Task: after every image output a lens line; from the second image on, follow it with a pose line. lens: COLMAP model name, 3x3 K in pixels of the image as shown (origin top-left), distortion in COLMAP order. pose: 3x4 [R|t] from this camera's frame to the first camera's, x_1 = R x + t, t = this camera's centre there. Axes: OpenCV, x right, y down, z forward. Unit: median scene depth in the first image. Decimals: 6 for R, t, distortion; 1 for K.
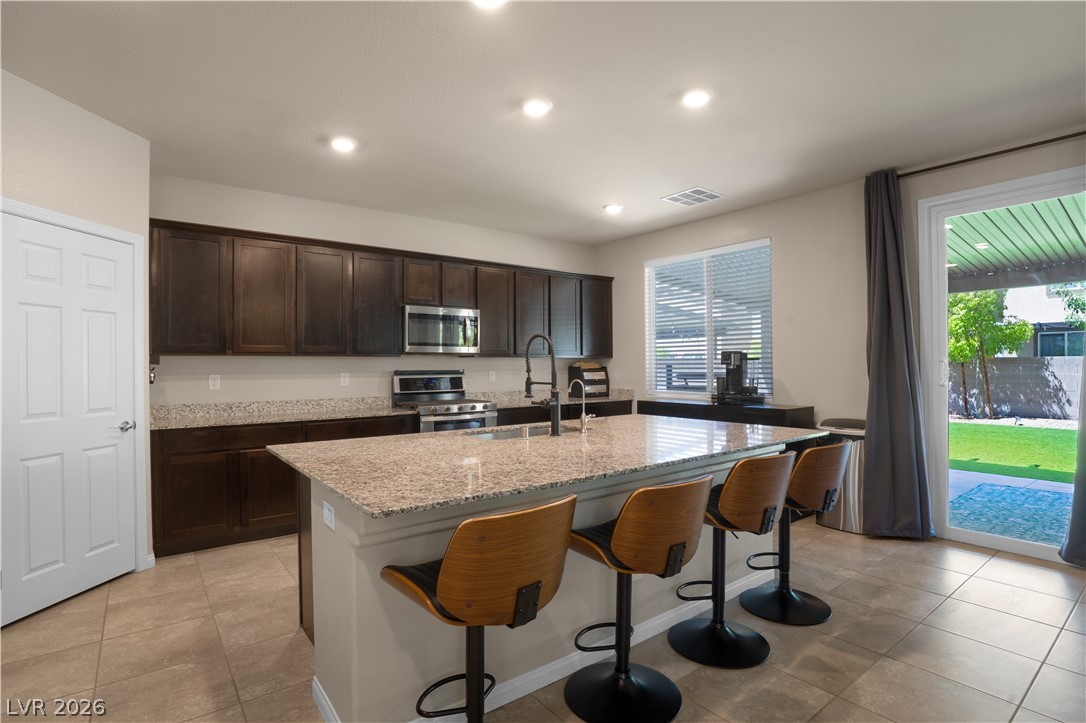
lens RADIAL K [[530.5, 0, 543.0], [0, 530.5, 361.5], [0, 0, 1]] dist [-0.059456, 0.024362]
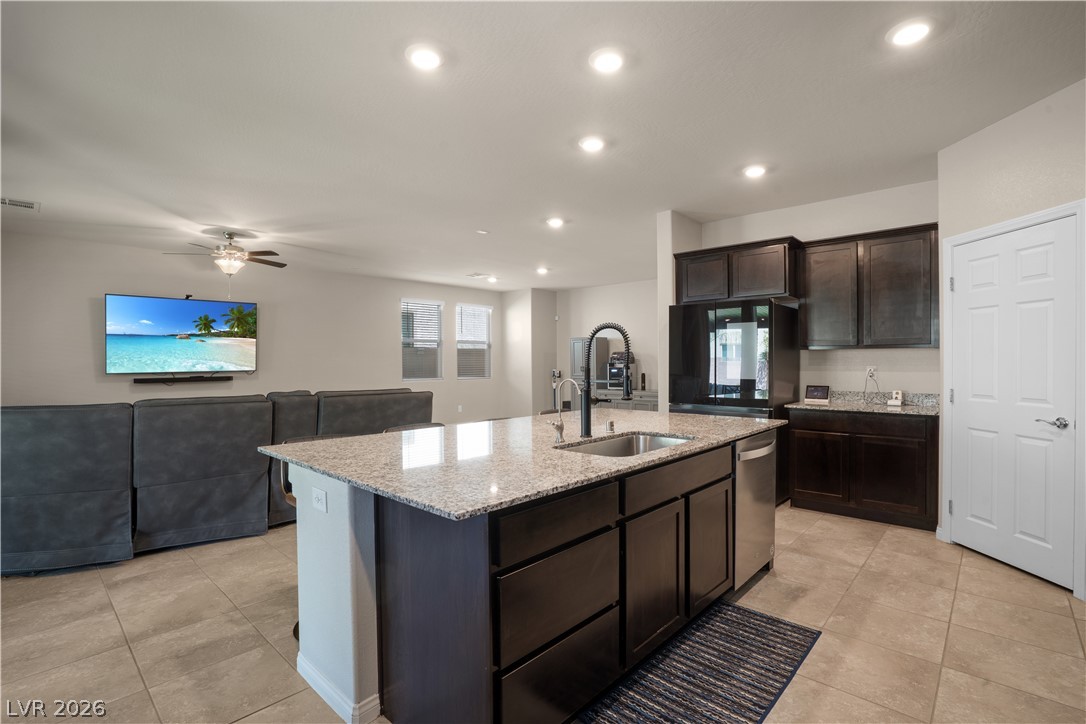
lens RADIAL K [[508.2, 0, 536.0], [0, 508.2, 365.7], [0, 0, 1]] dist [-0.050867, 0.016164]
pose [[-0.986971, 0.013816, -0.160302, 0.147412], [0.013726, 0.999904, 0.001668, 0.007718], [0.160310, -0.000554, -0.987067, 1.096657]]
